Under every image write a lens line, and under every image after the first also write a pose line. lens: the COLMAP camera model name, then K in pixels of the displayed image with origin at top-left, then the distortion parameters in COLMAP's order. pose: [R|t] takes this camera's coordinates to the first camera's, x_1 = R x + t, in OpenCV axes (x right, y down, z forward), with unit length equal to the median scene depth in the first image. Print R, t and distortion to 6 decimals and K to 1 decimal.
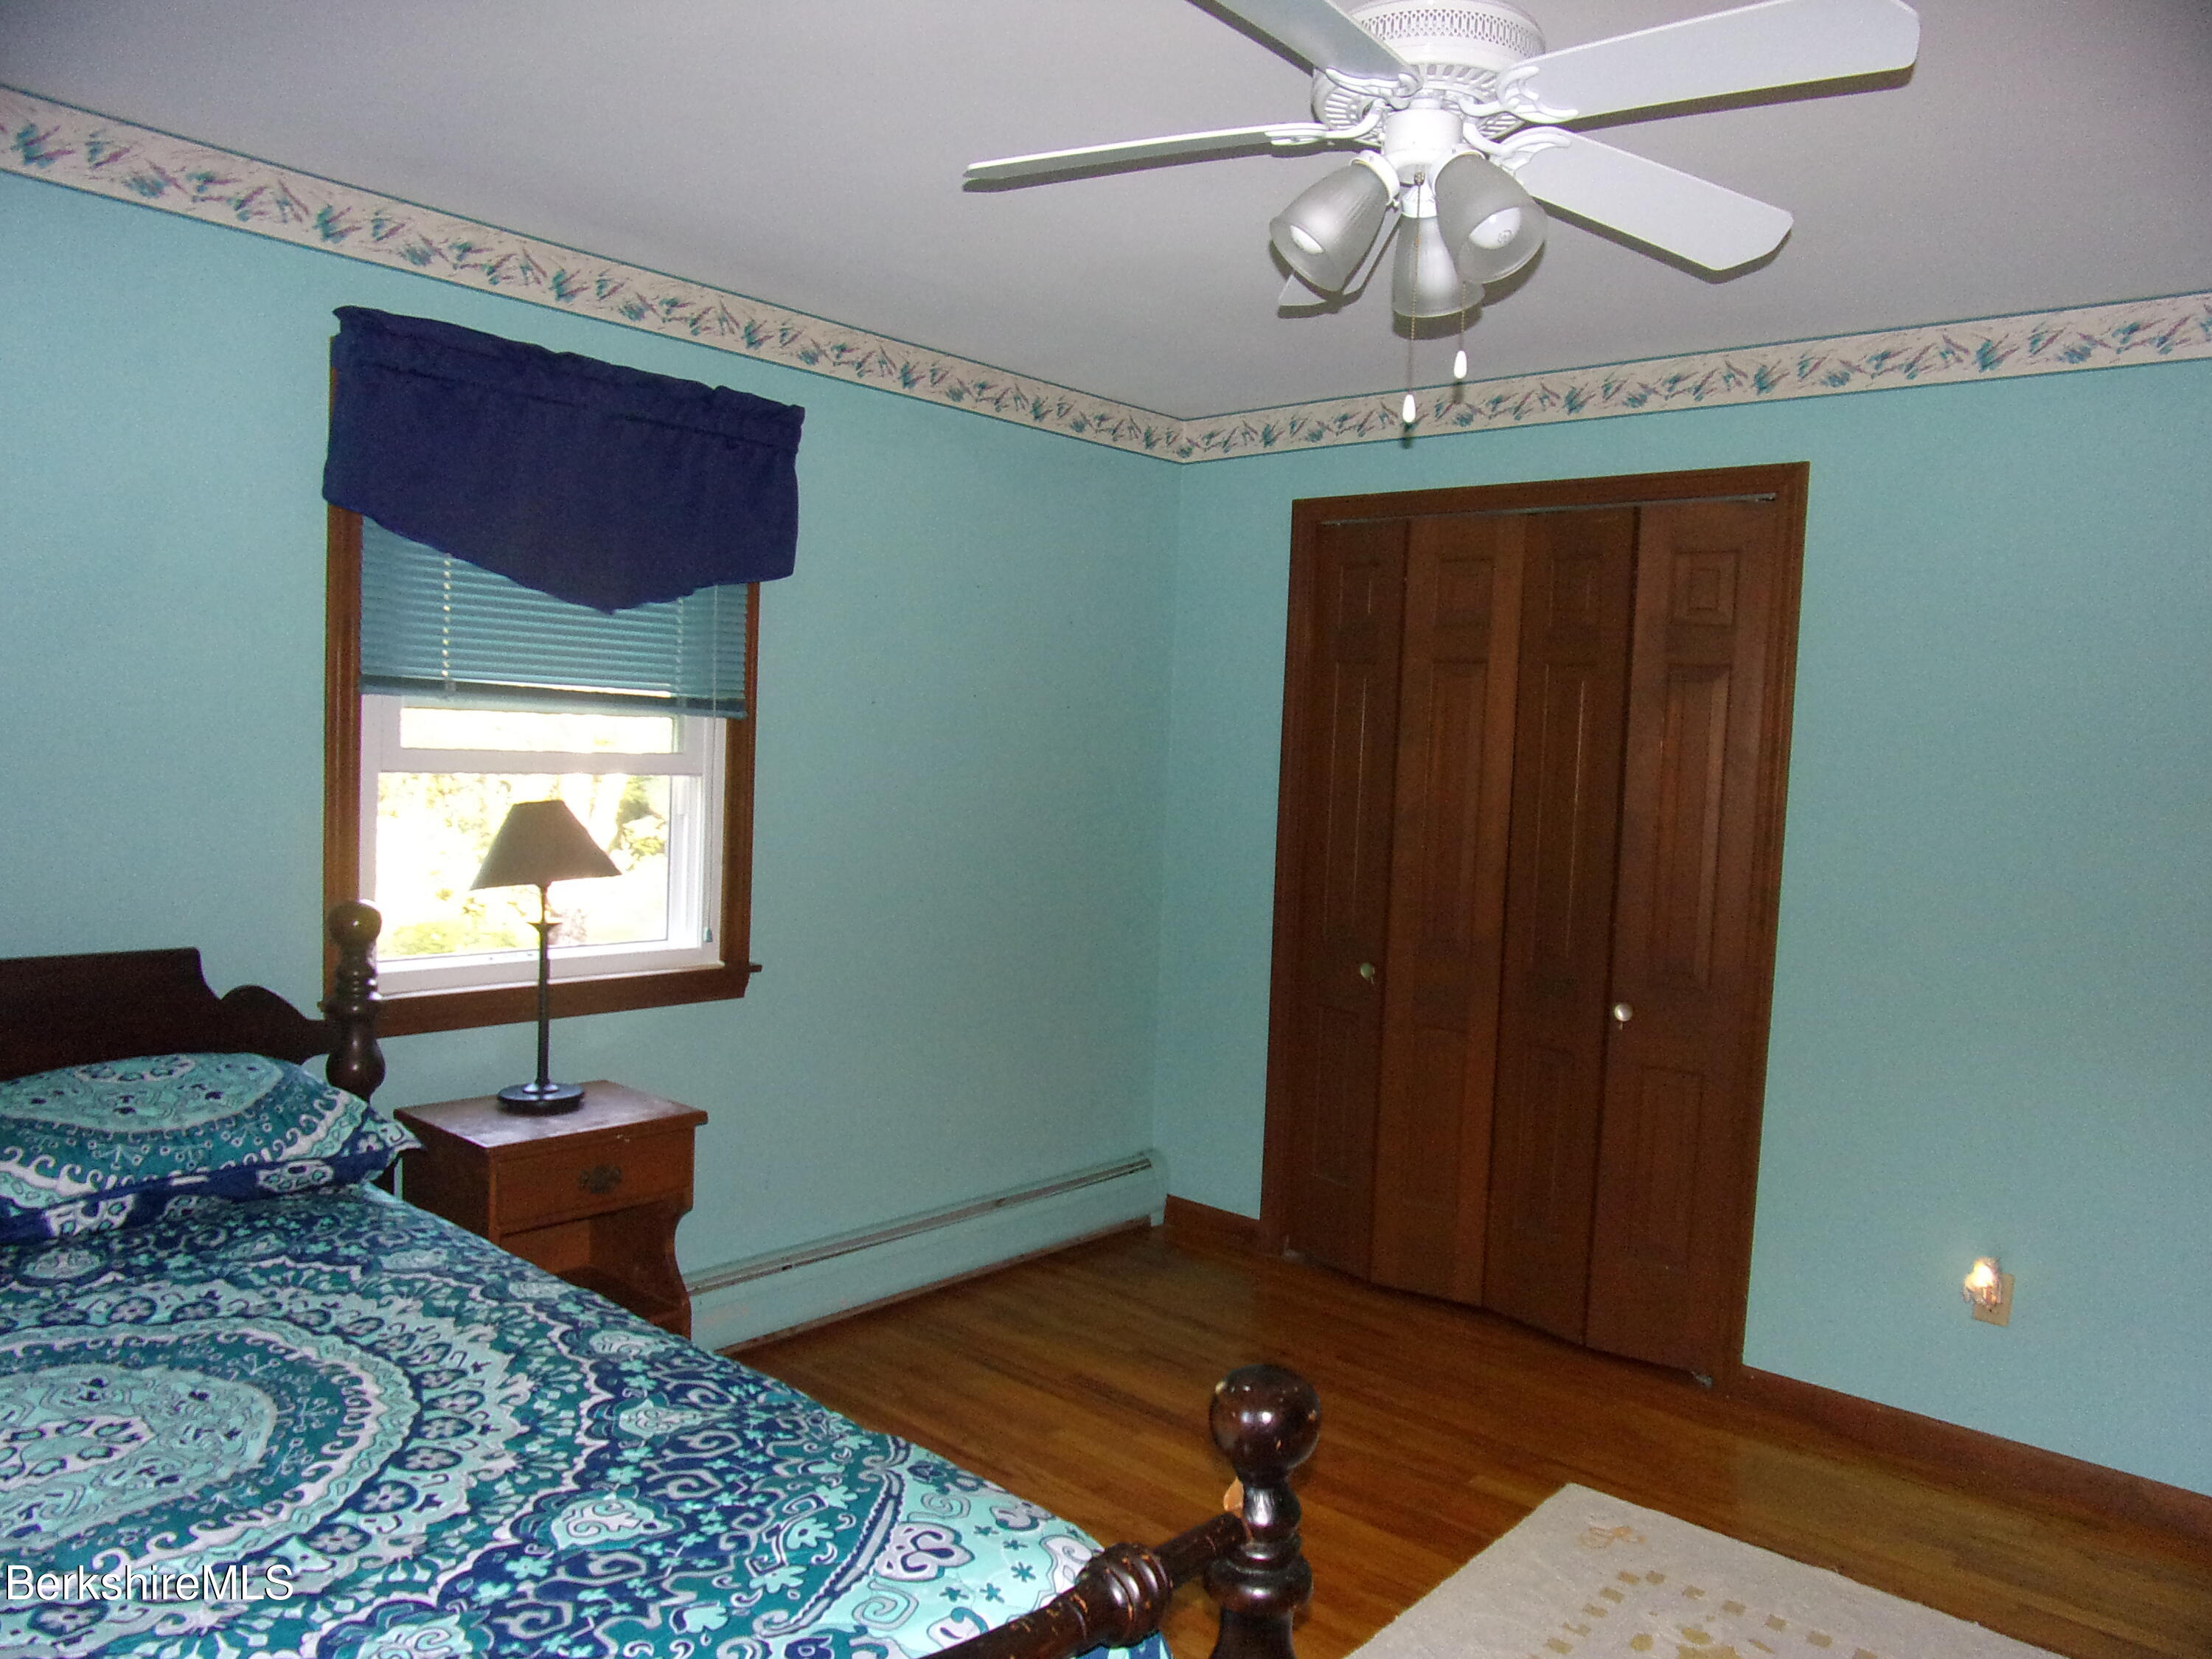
lens RADIAL K [[1560.1, 0, 1107.1], [0, 1560.1, 825.9], [0, 0, 1]] dist [-0.021065, 0.015240]
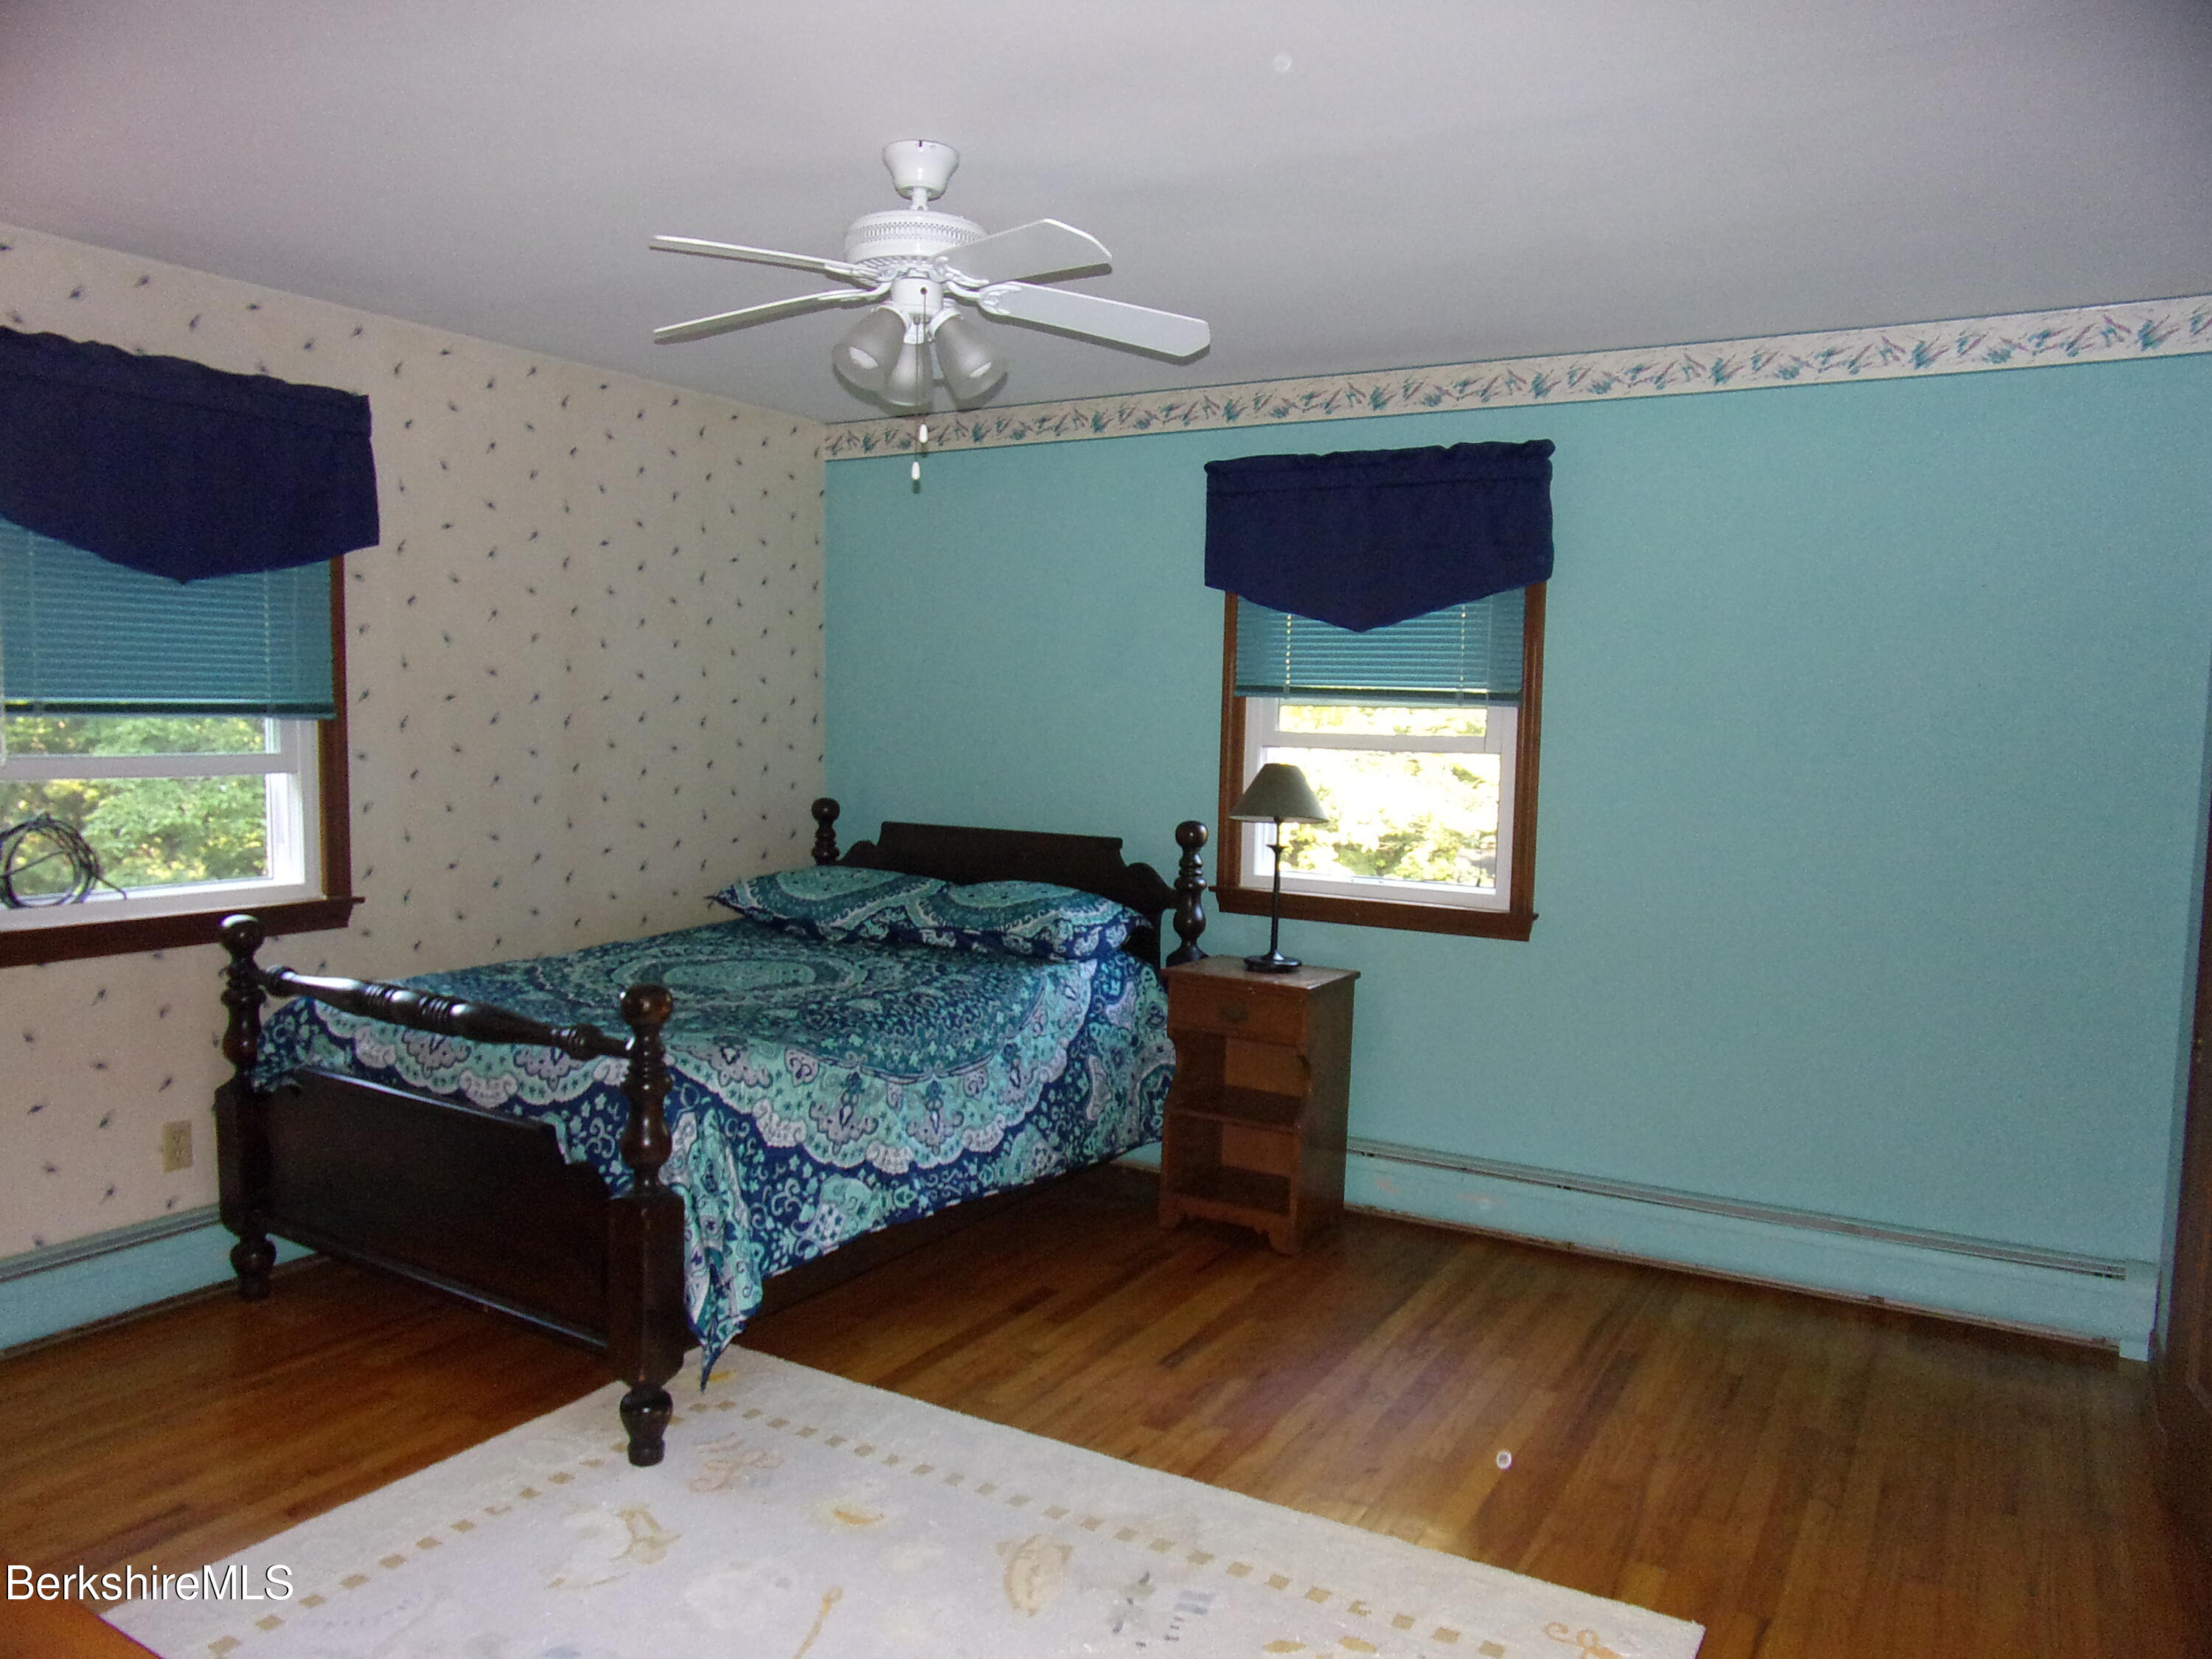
lens RADIAL K [[1560.1, 0, 1106.6], [0, 1560.1, 833.0], [0, 0, 1]] dist [-0.021065, 0.015240]
pose [[0.195401, 0.044874, -0.979696, 1.003165], [-0.068171, 0.997158, 0.032077, 0.012299], [0.978351, 0.060519, 0.197905, 0.517476]]
